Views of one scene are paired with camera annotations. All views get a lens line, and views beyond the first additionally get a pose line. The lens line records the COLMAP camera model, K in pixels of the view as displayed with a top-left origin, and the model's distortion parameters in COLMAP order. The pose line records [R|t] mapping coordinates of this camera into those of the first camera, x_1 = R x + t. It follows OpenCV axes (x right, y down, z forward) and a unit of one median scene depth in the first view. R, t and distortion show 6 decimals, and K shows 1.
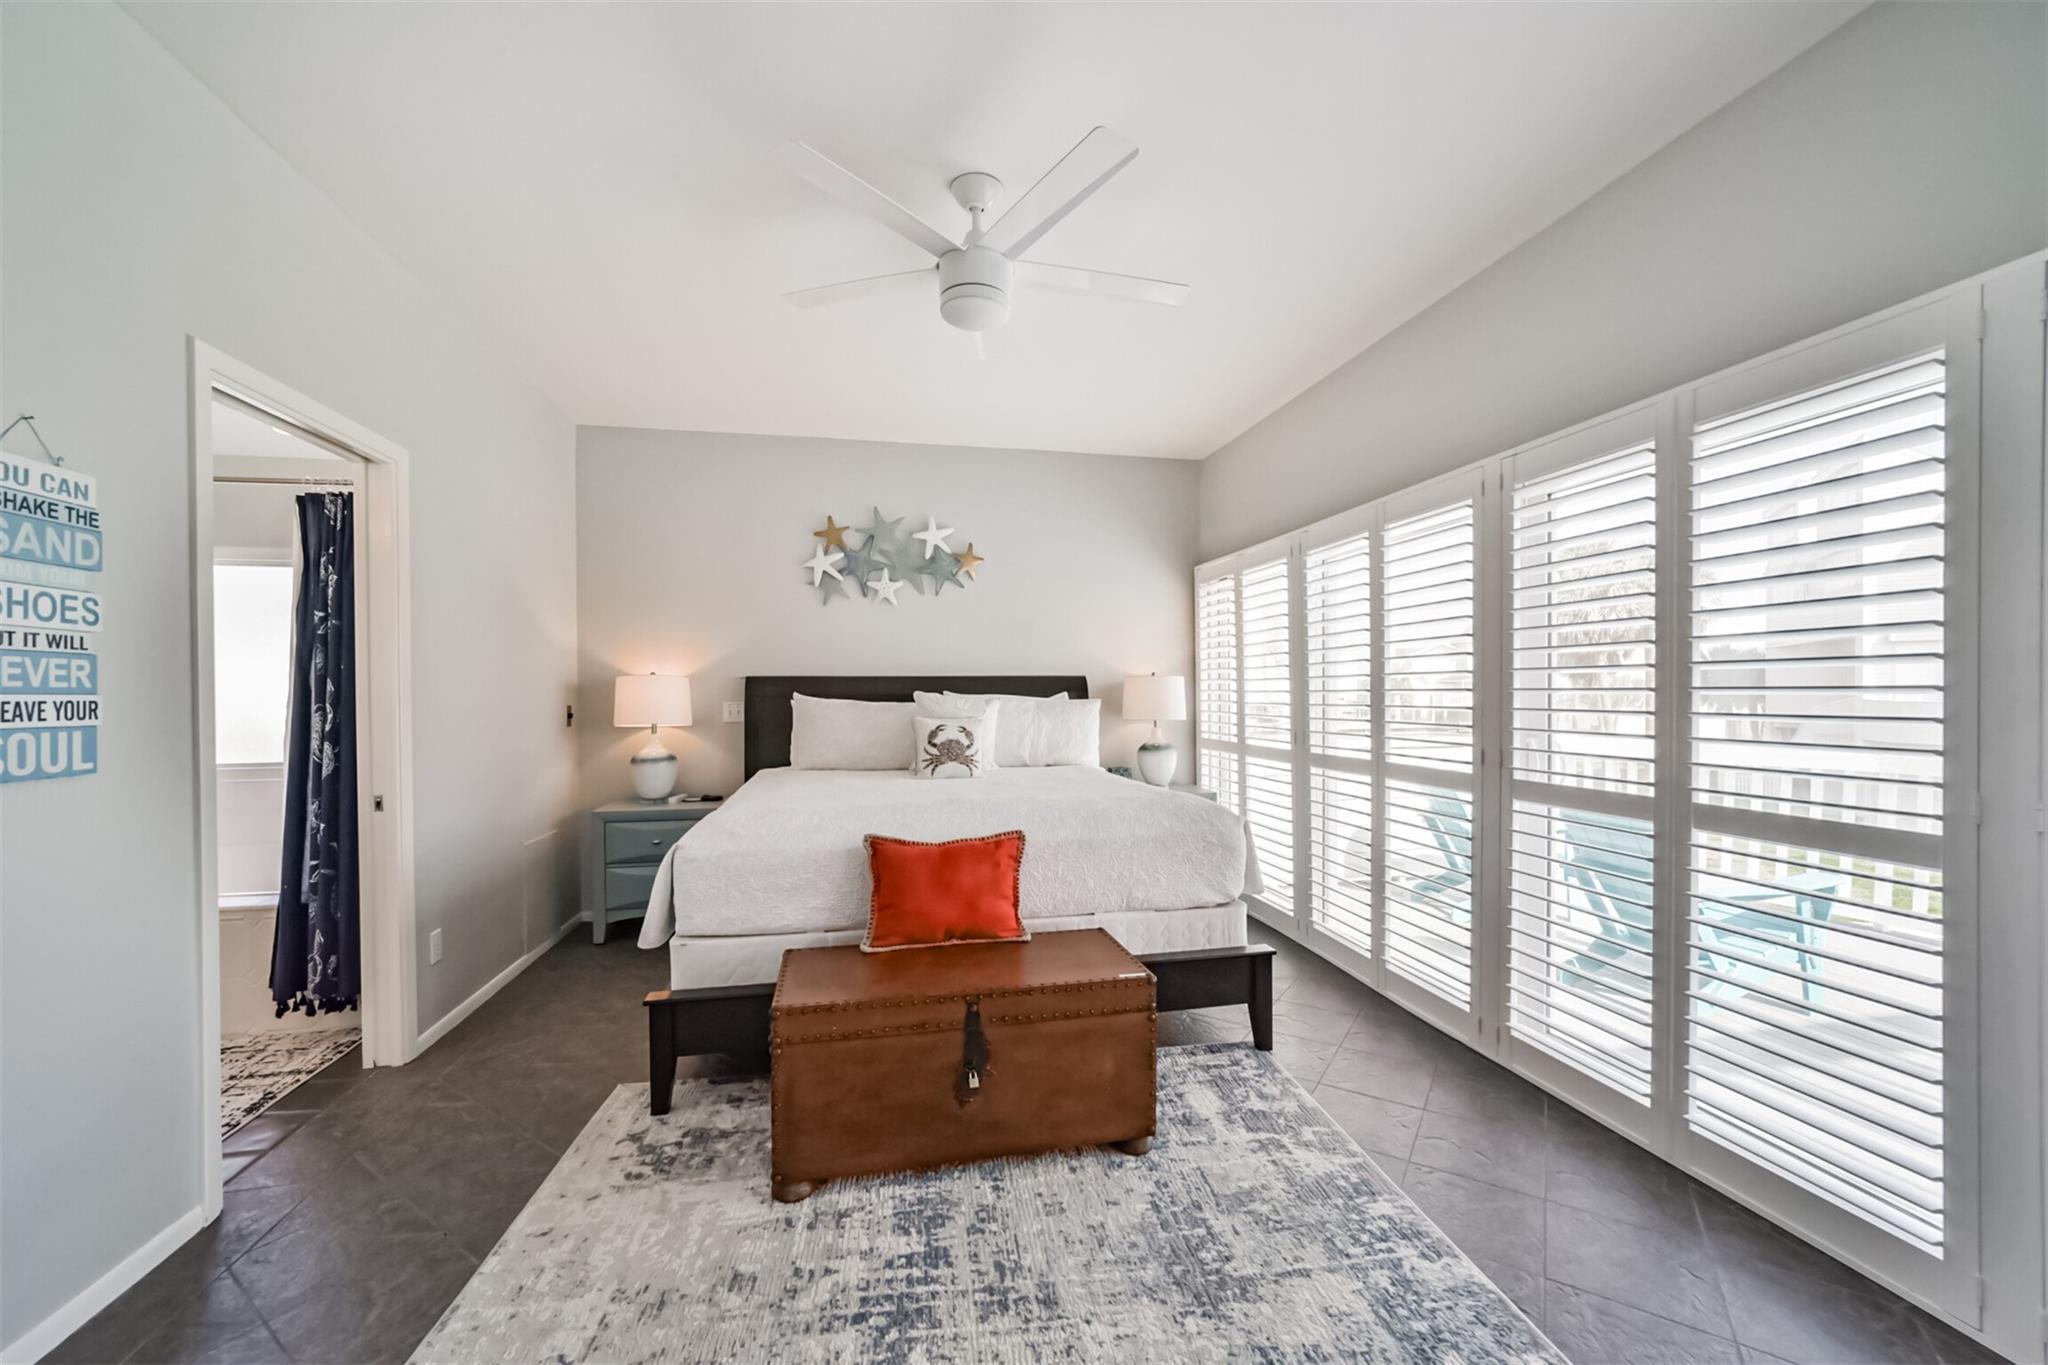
lens RADIAL K [[789.4, 0, 1027.1], [0, 789.4, 707.1], [0, 0, 1]] dist [-0.023493, 0.009703]
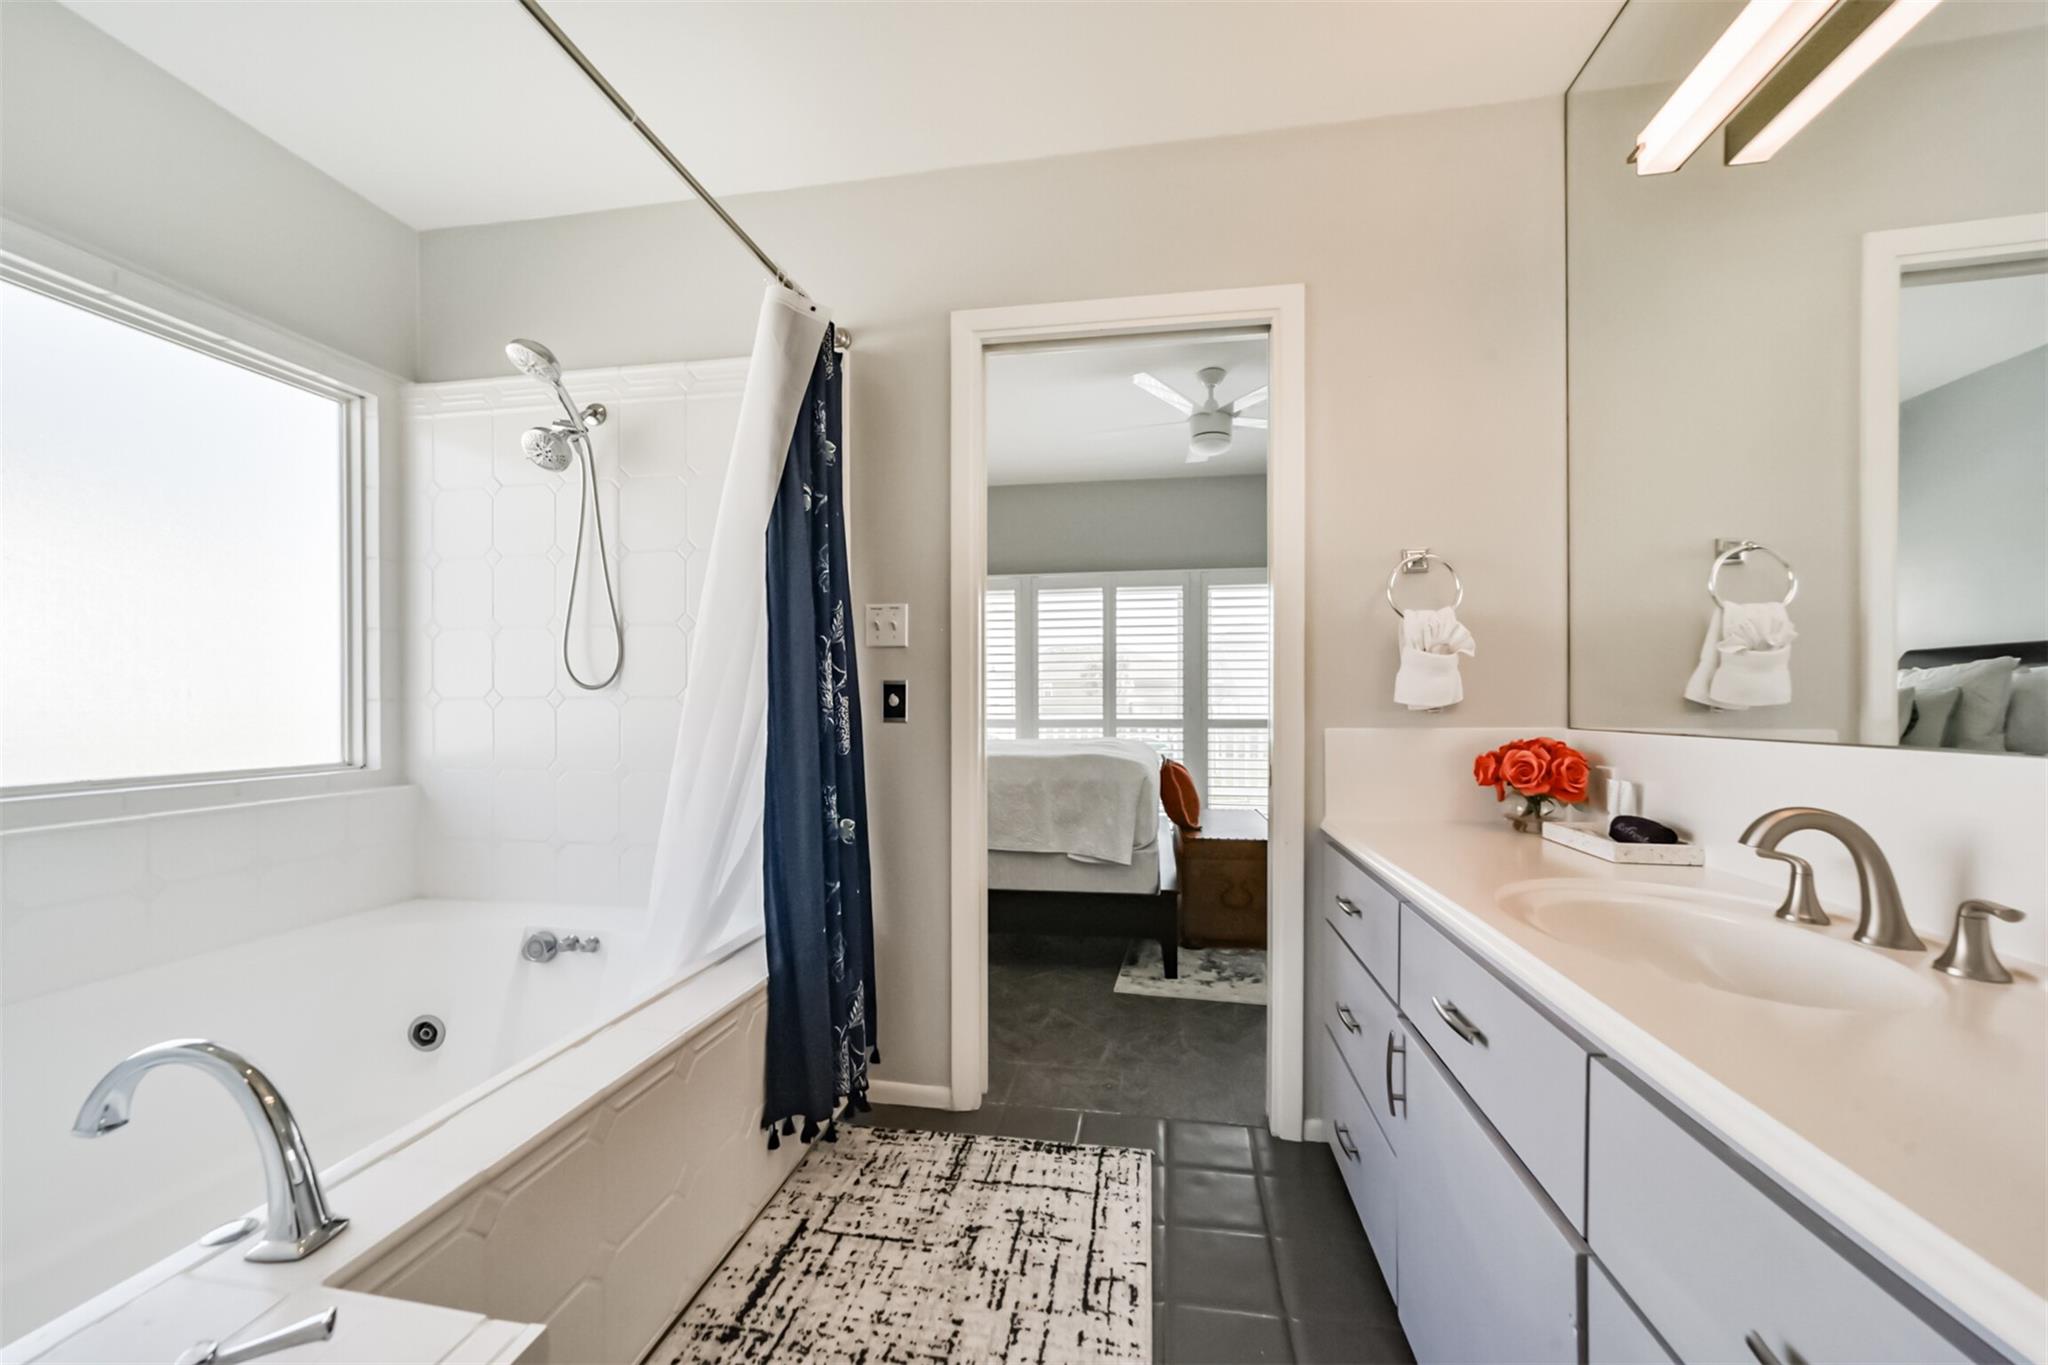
lens RADIAL K [[789.4, 0, 1027.1], [0, 789.4, 707.1], [0, 0, 1]] dist [-0.023493, 0.009703]
pose [[0.353320, 0.002724, 0.935499, -1.652832], [0.019706, 0.999752, -0.010354, 0.073062], [-0.935295, 0.022093, 0.353179, 0.701952]]
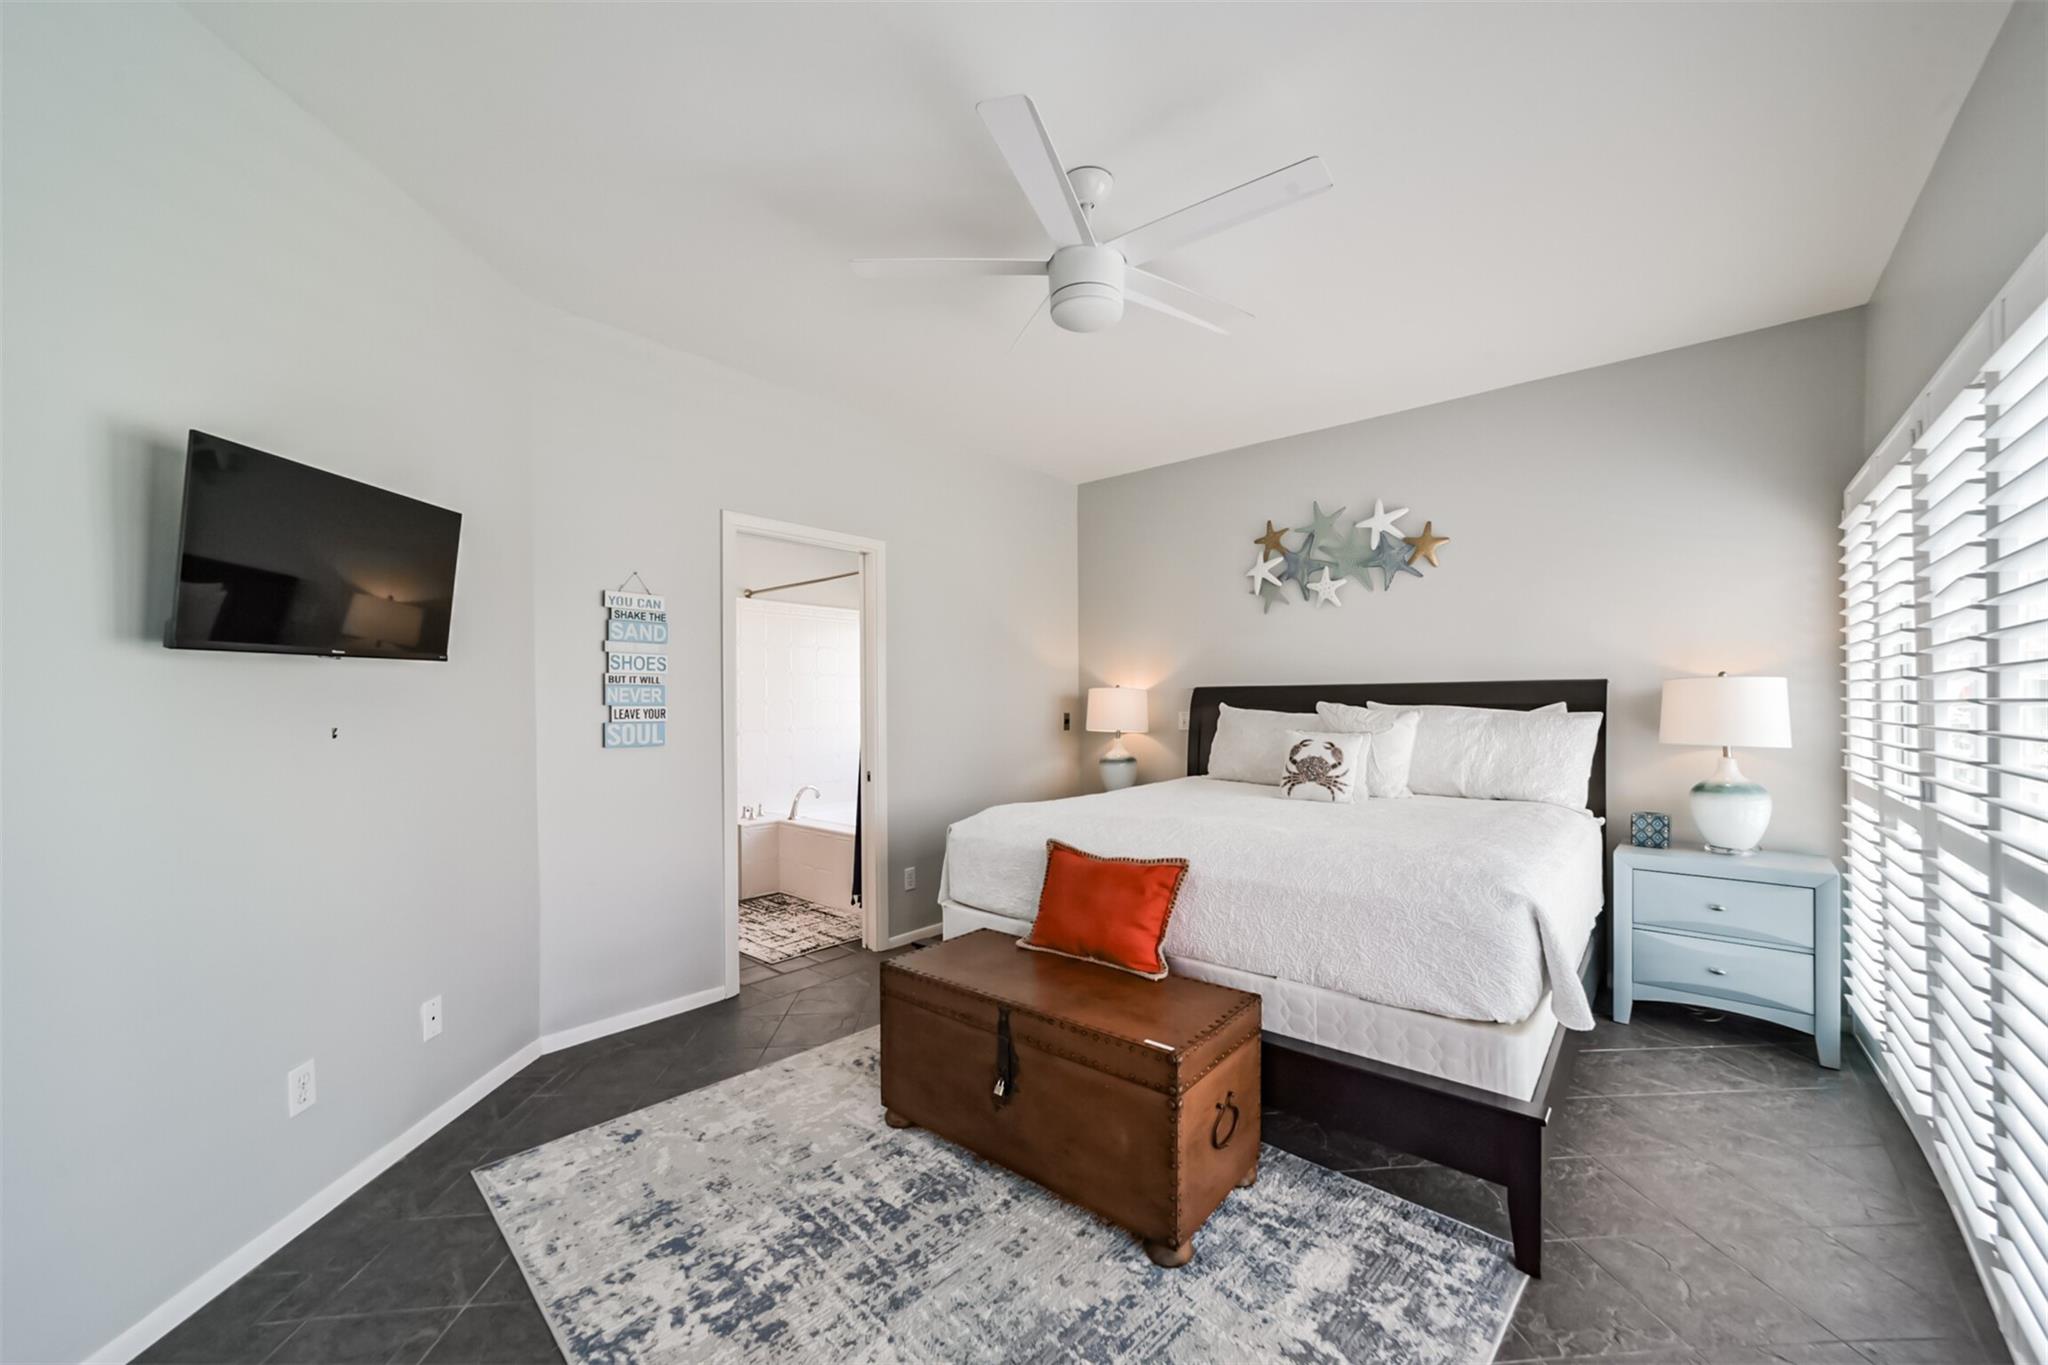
lens RADIAL K [[774.1, 0, 1023.3], [0, 774.1, 716.7], [0, 0, 1]] dist [-0.009970, 0.000133]
pose [[0.614208, 0.014043, -0.789020, 0.577327], [-0.012413, 0.999890, 0.008133, -0.009845], [0.789047, 0.004798, 0.614314, 0.322816]]
